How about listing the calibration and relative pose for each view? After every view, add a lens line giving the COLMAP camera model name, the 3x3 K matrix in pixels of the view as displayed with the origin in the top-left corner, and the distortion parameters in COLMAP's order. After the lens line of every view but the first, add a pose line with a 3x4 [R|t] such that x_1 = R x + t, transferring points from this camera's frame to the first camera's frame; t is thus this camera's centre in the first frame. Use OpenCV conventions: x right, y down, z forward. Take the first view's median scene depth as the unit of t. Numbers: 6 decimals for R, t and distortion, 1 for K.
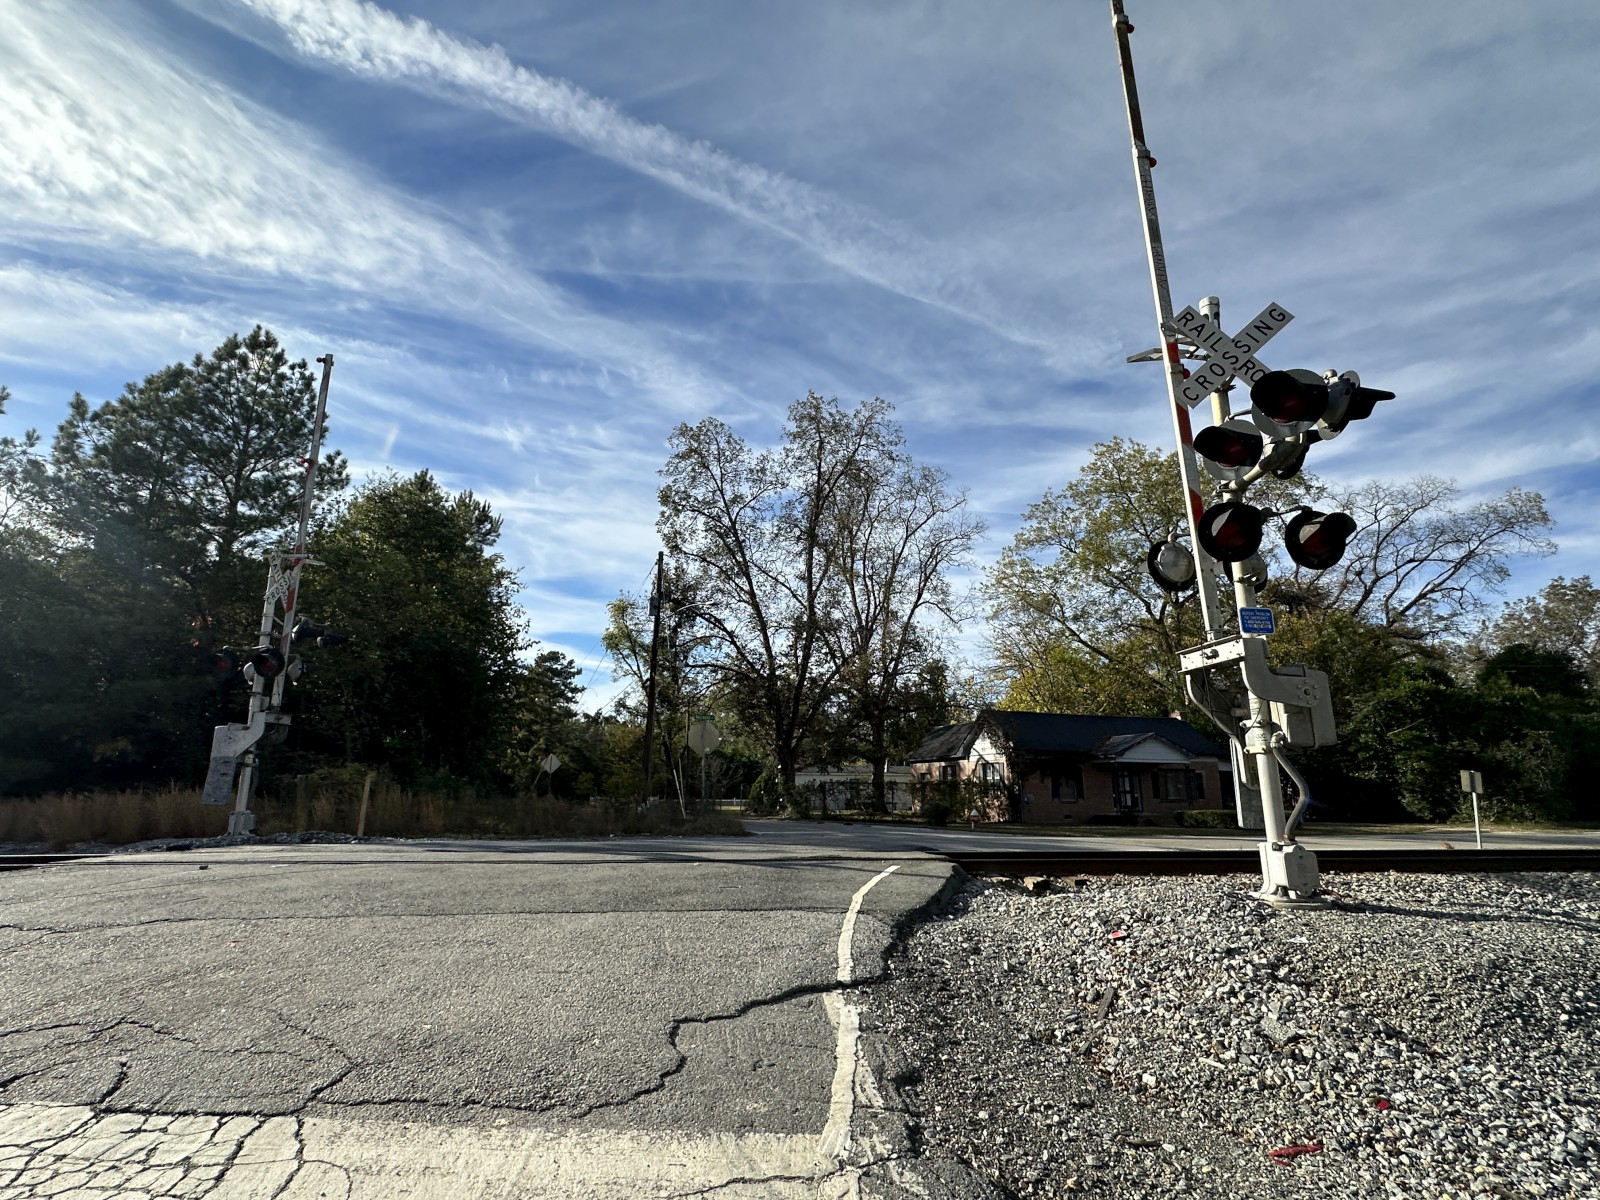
lens RADIAL K [[776.7, 0, 800.0], [0, 776.7, 600.0], [0, 0, 1]] dist [-0.005464, 0.000295]
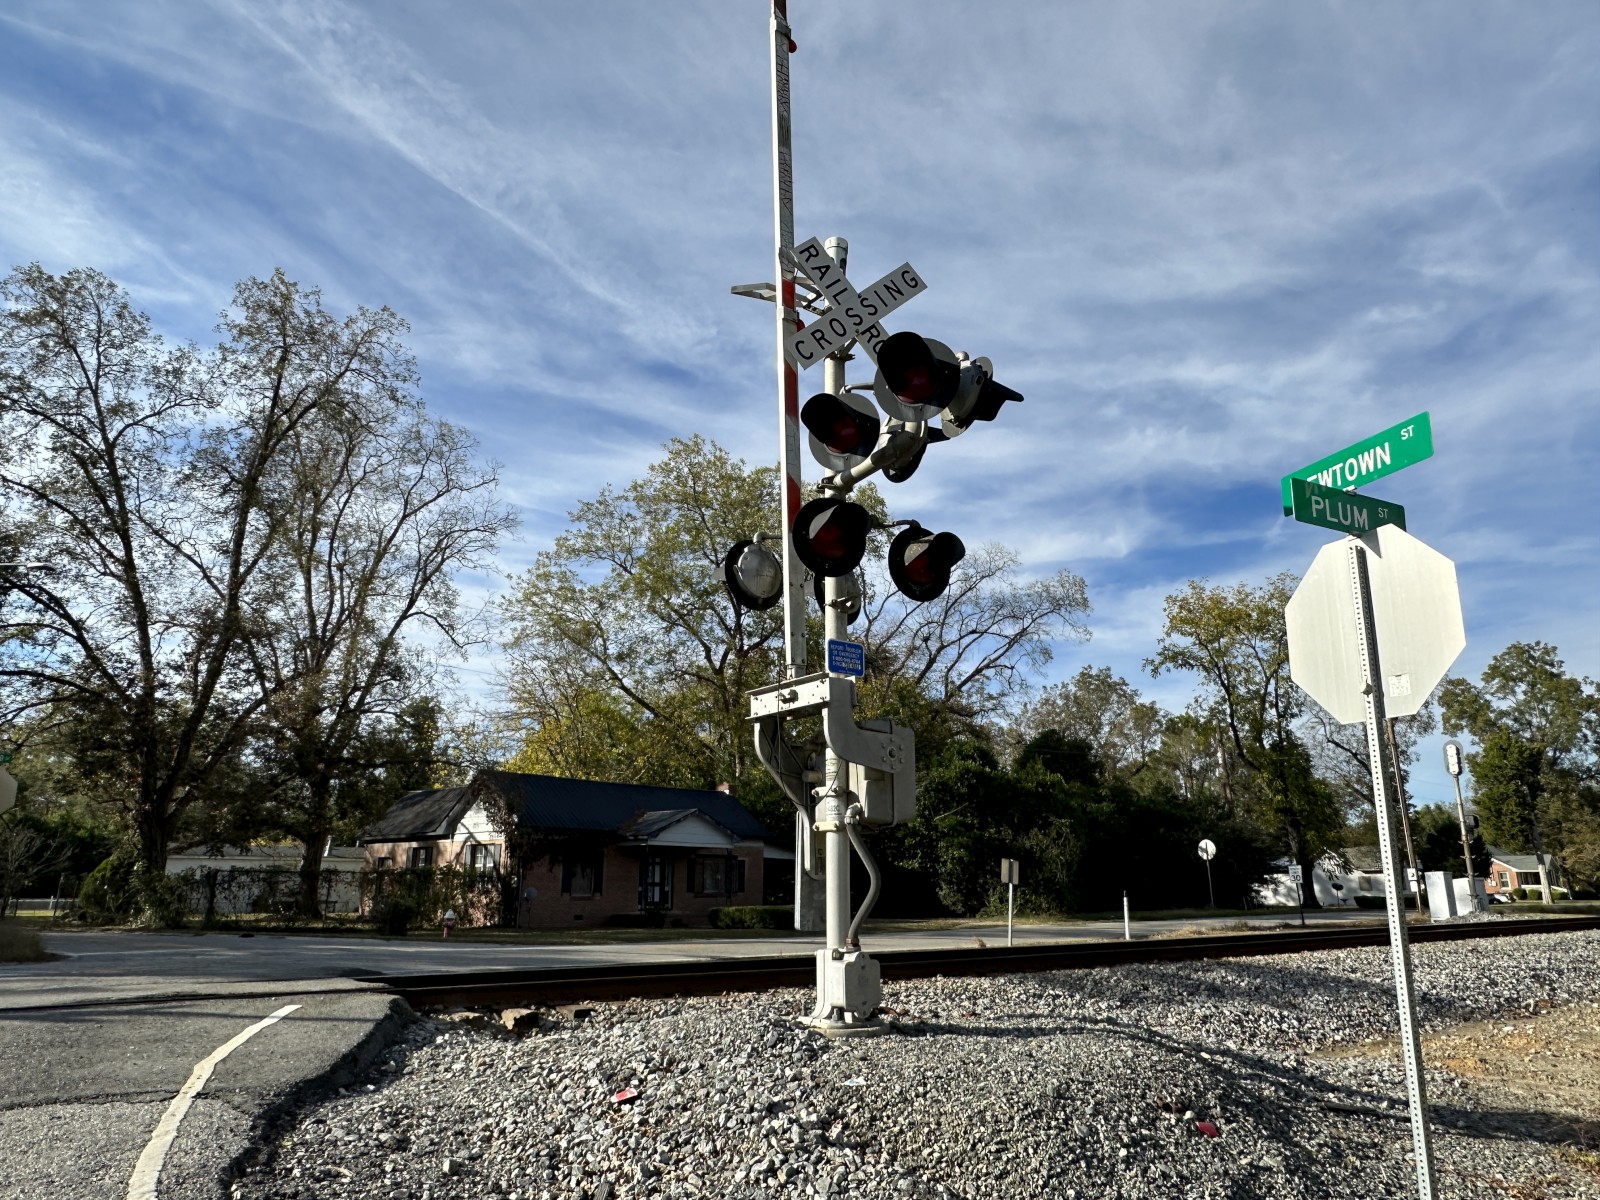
lens RADIAL K [[1038.8, 0, 796.1], [0, 1038.8, 606.8], [0, 0, 1]] dist [-0.006519, 0.002395]
pose [[0.868260, 0.123568, 0.480474, 0.007812], [-0.114209, 0.992257, -0.048803, 0.005431], [-0.482785, -0.012501, 0.875650, 0.020925]]
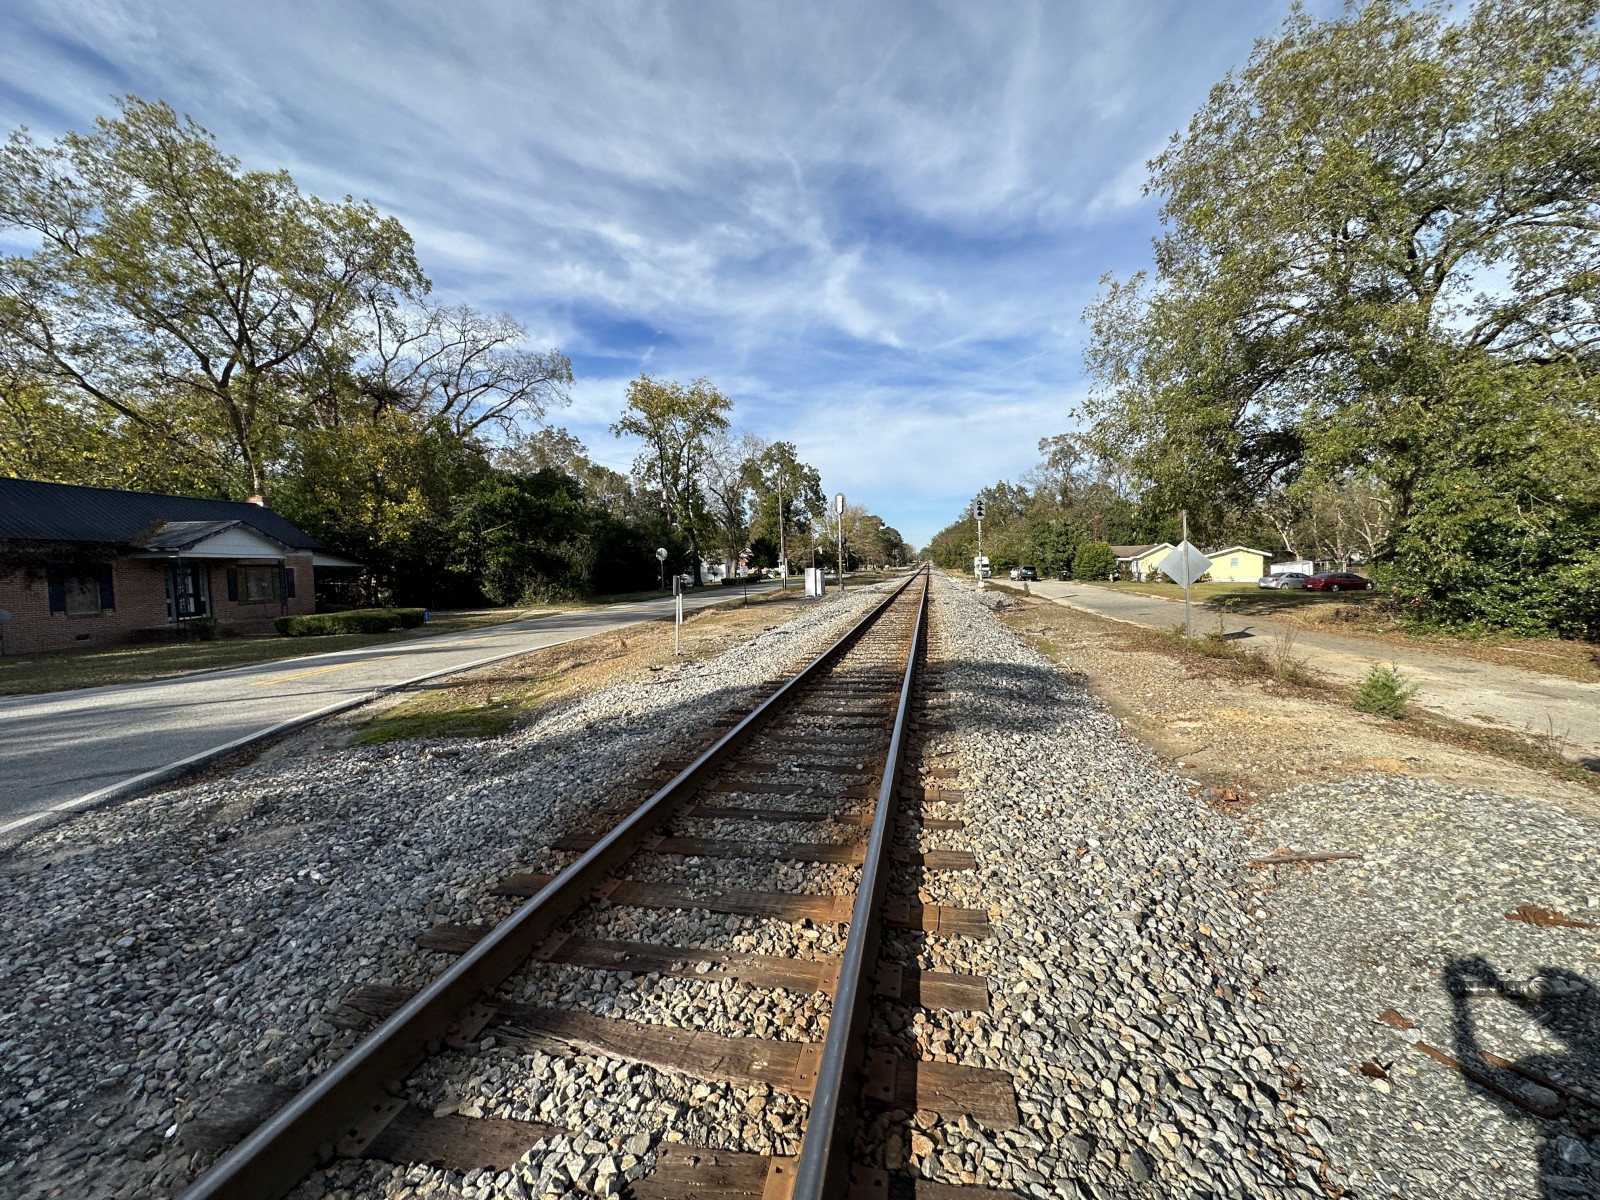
lens RADIAL K [[635.3, 0, 800.0], [0, 635.3, 600.0], [0, 0, 1]] dist [-0.018631, 0.008043]
pose [[0.351326, -0.063994, 0.934063, 0.047719], [-0.208879, 0.967158, 0.144826, 0.031758], [-0.912655, -0.245987, 0.326421, 0.205422]]
